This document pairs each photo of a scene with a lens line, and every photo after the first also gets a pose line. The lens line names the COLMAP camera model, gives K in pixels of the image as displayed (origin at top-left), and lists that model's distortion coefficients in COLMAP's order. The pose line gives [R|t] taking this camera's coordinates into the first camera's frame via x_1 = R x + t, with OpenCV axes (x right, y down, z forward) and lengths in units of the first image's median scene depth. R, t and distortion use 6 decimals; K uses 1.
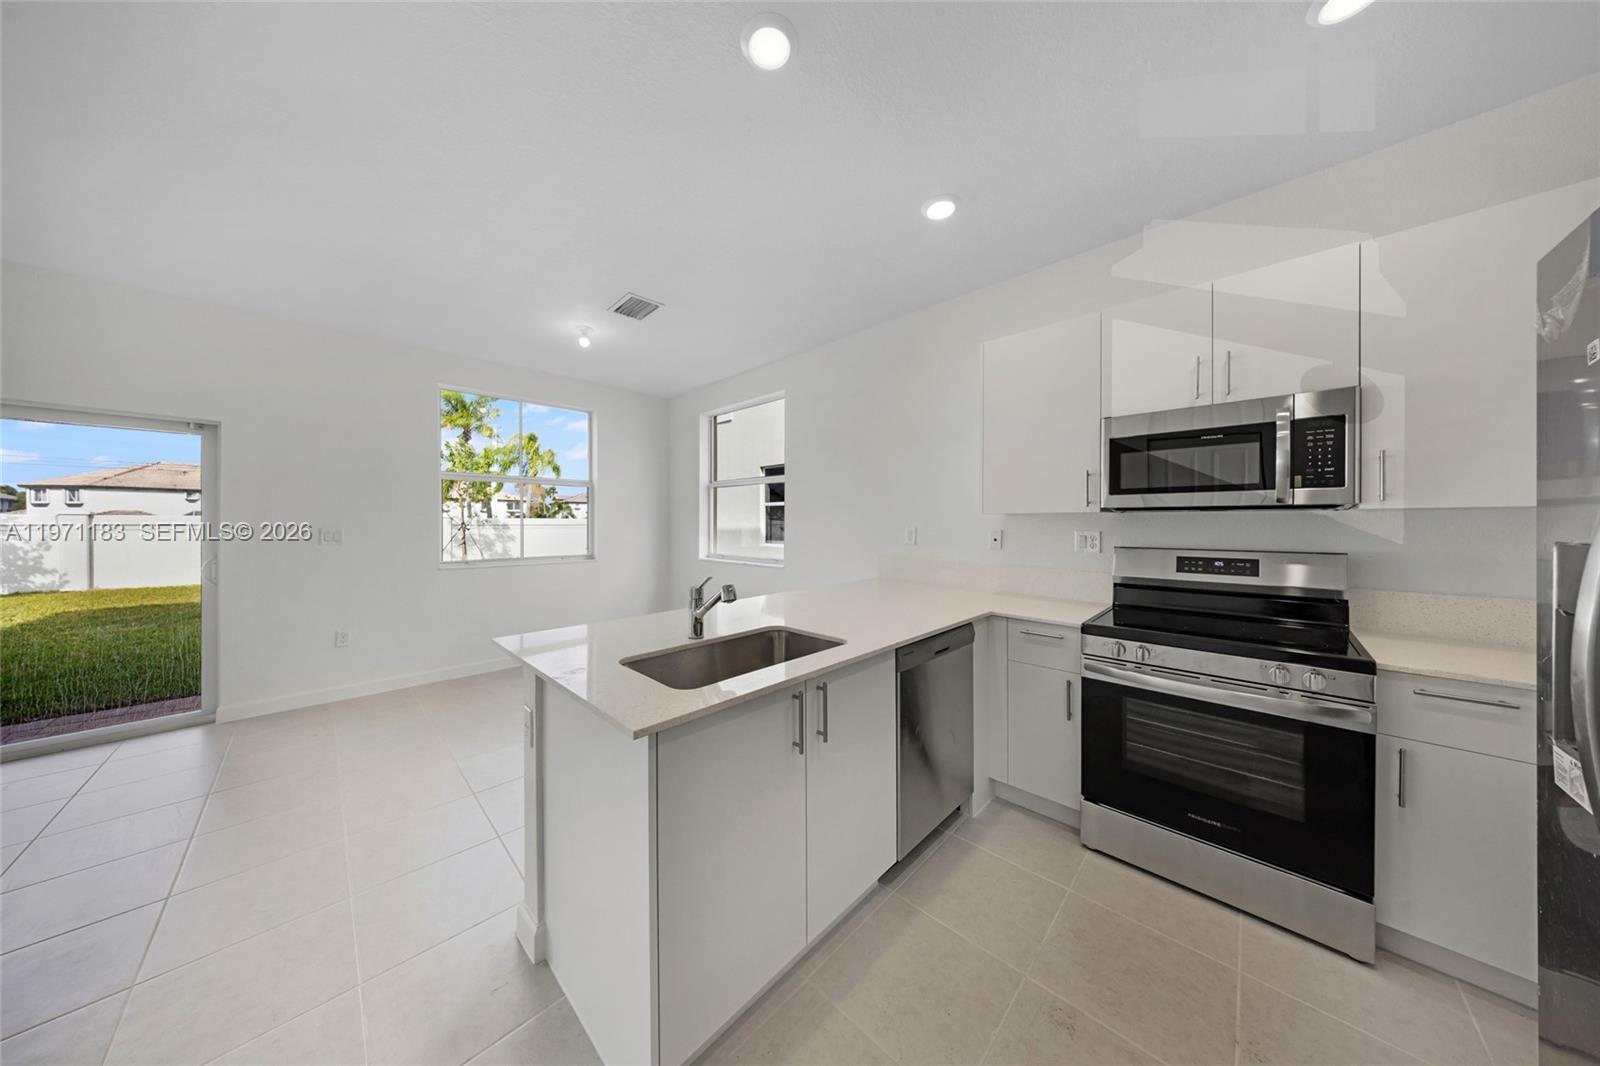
lens RADIAL K [[467.1, 0, 800.7], [0, 467.1, 530.6], [0, 0, 1]] dist [0.008809, -0.003046]
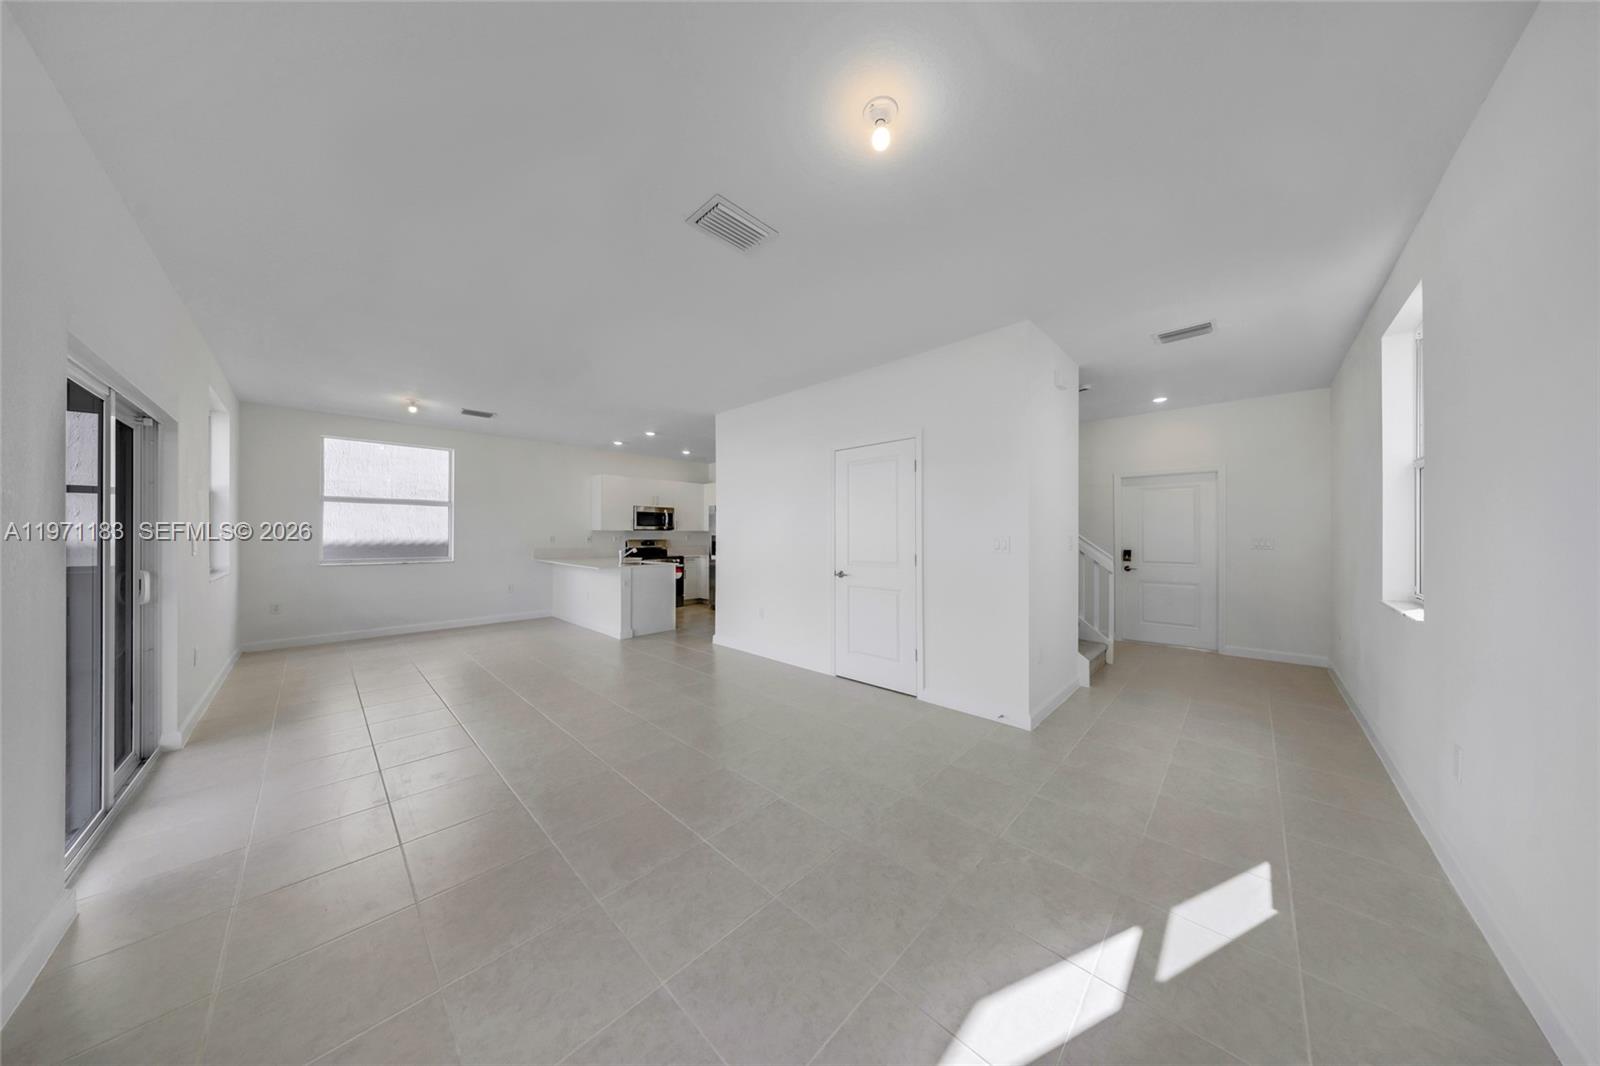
lens RADIAL K [[459.2, 0, 803.1], [0, 459.2, 532.0], [0, 0, 1]] dist [-0.000833, -0.000216]
pose [[-0.007492, 0.000950, 0.999971, -3.054350], [0.014338, 0.999897, -0.000843, -0.002832], [-0.999869, 0.014331, -0.007505, -0.327284]]
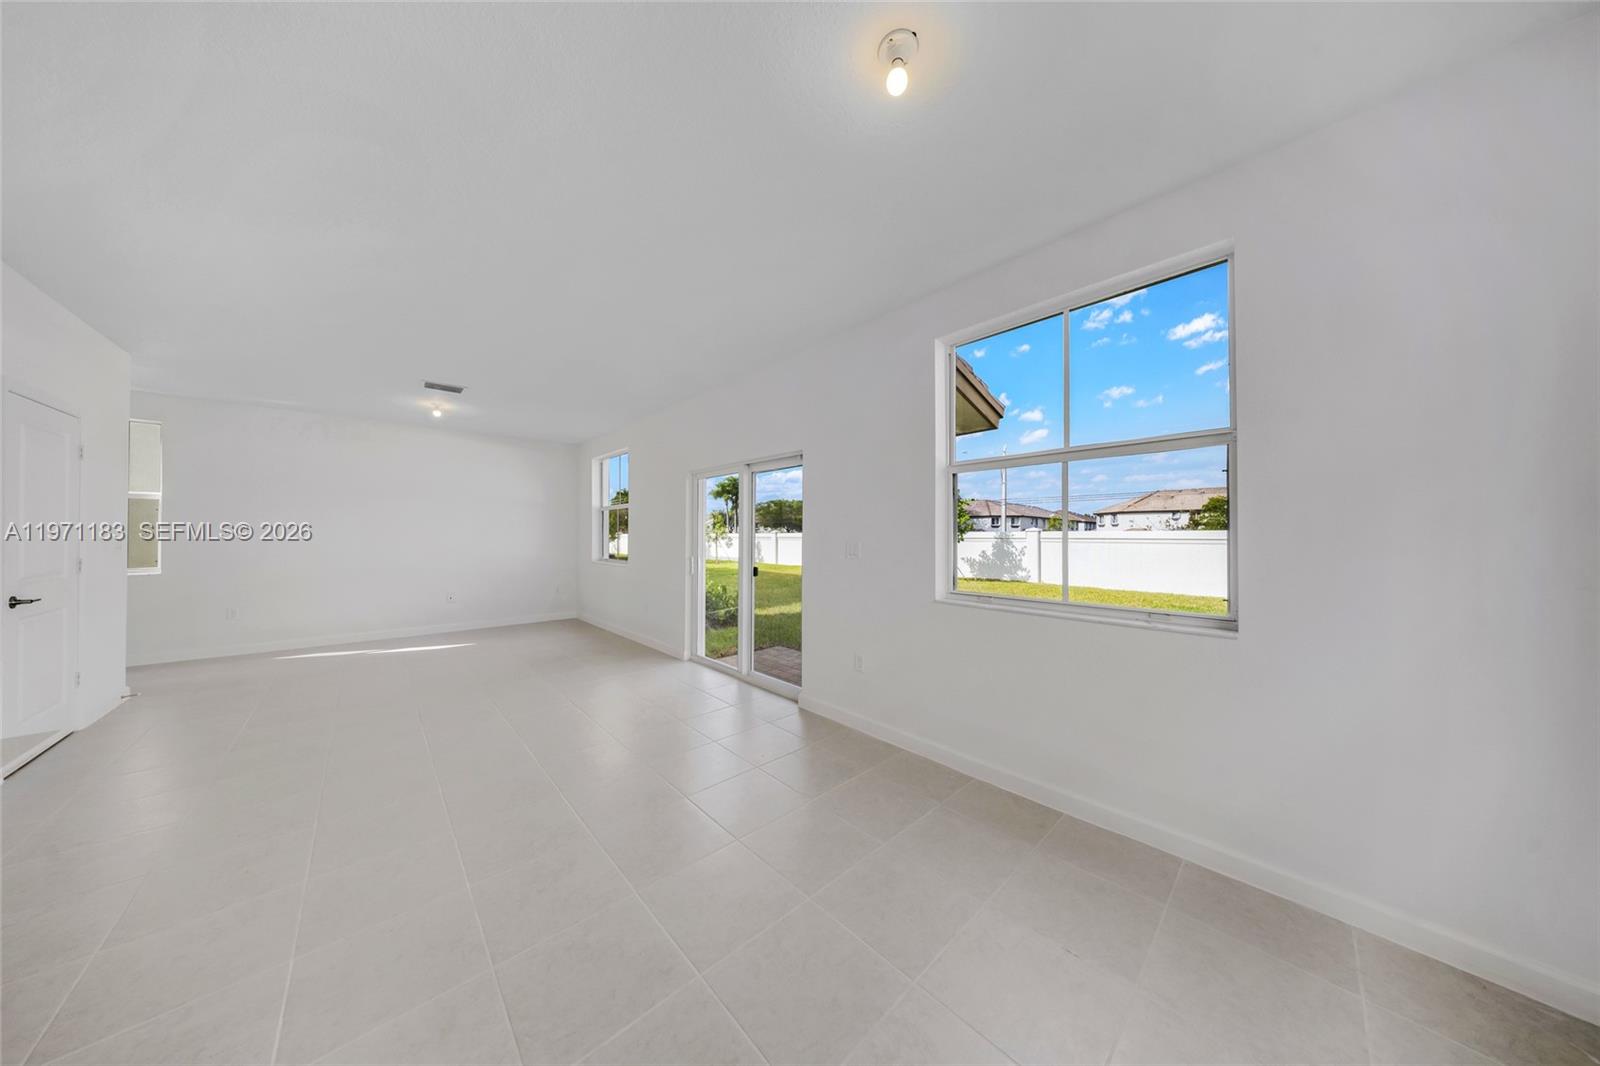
lens RADIAL K [[467.1, 0, 800.7], [0, 467.1, 530.6], [0, 0, 1]] dist [0.008809, -0.003046]
pose [[-0.064529, -0.013941, -0.997818, -0.107045], [-0.017064, 0.999772, -0.012864, -0.021350], [0.997770, 0.016197, -0.064753, 1.529257]]
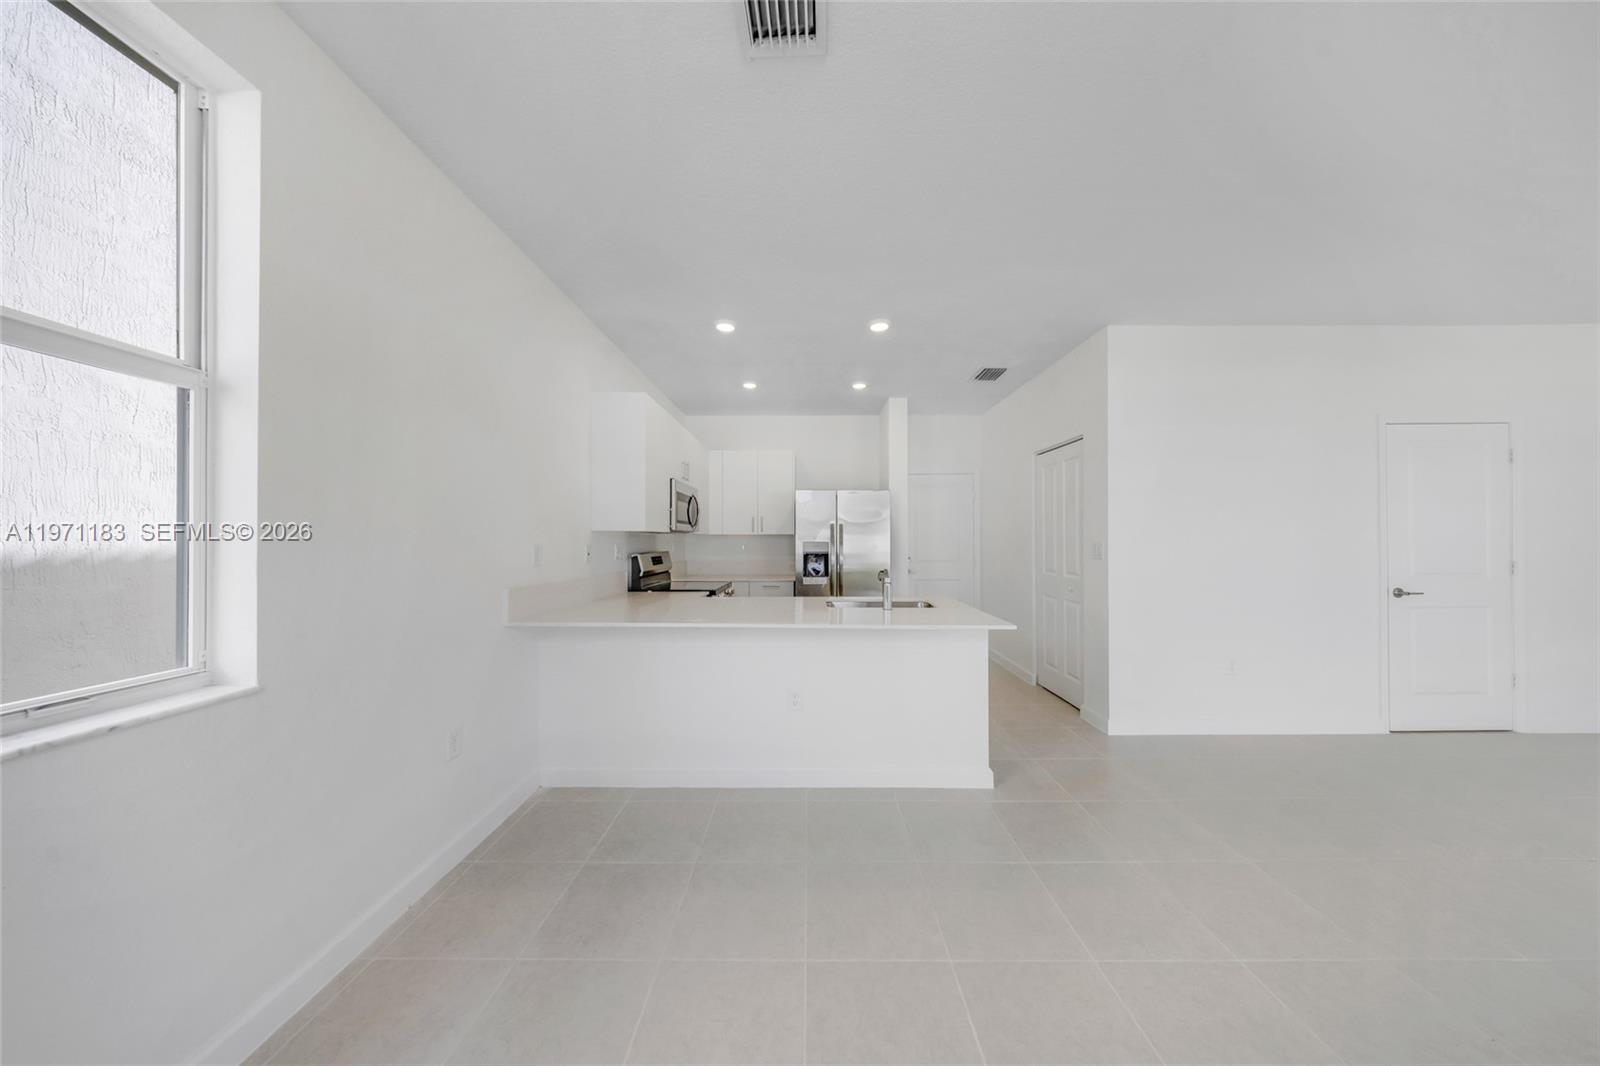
lens RADIAL K [[462.5, 0, 805.9], [0, 462.5, 537.8], [0, 0, 1]] dist [-0.000513, -0.000191]
pose [[-0.682810, 0.001988, 0.730593, -0.937729], [0.012220, 0.999887, 0.008701, -0.028871], [-0.730494, 0.014869, -0.682758, 1.798367]]
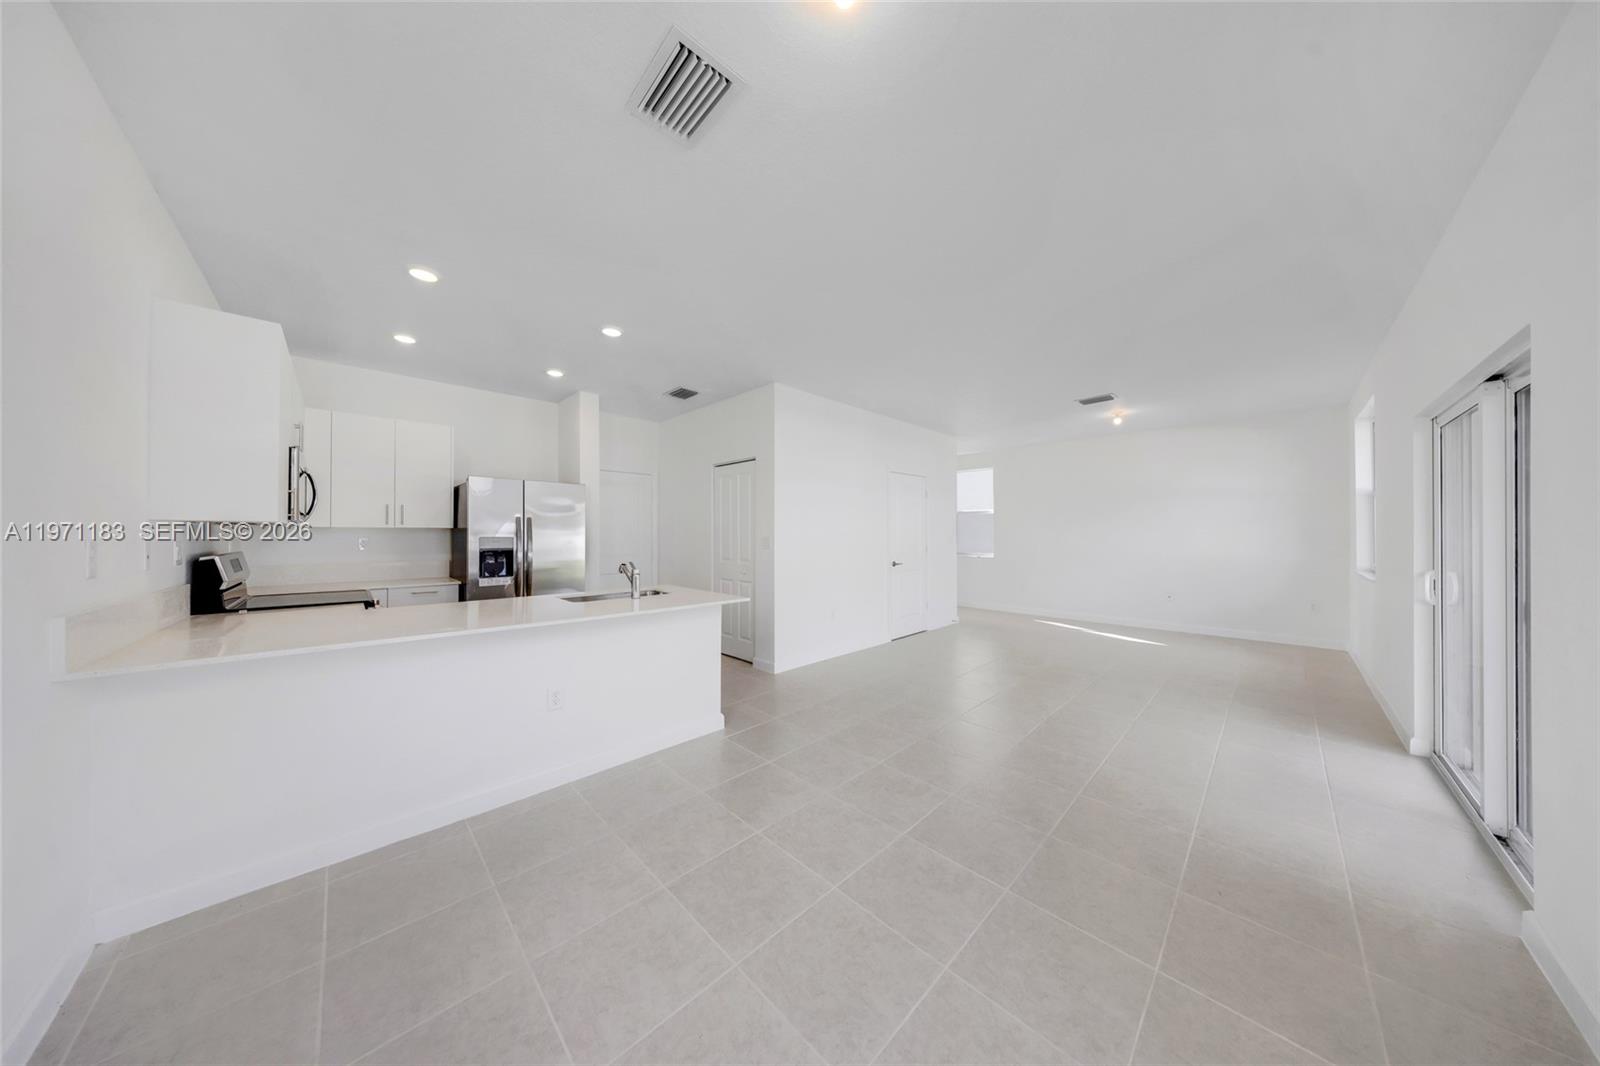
lens RADIAL K [[467.1, 0, 800.7], [0, 467.1, 530.6], [0, 0, 1]] dist [0.008809, -0.003046]
pose [[-0.999252, -0.001044, 0.038652, -0.718147], [-0.000775, 0.999975, 0.006967, -0.030977], [-0.038658, 0.006932, -0.999228, 2.157860]]
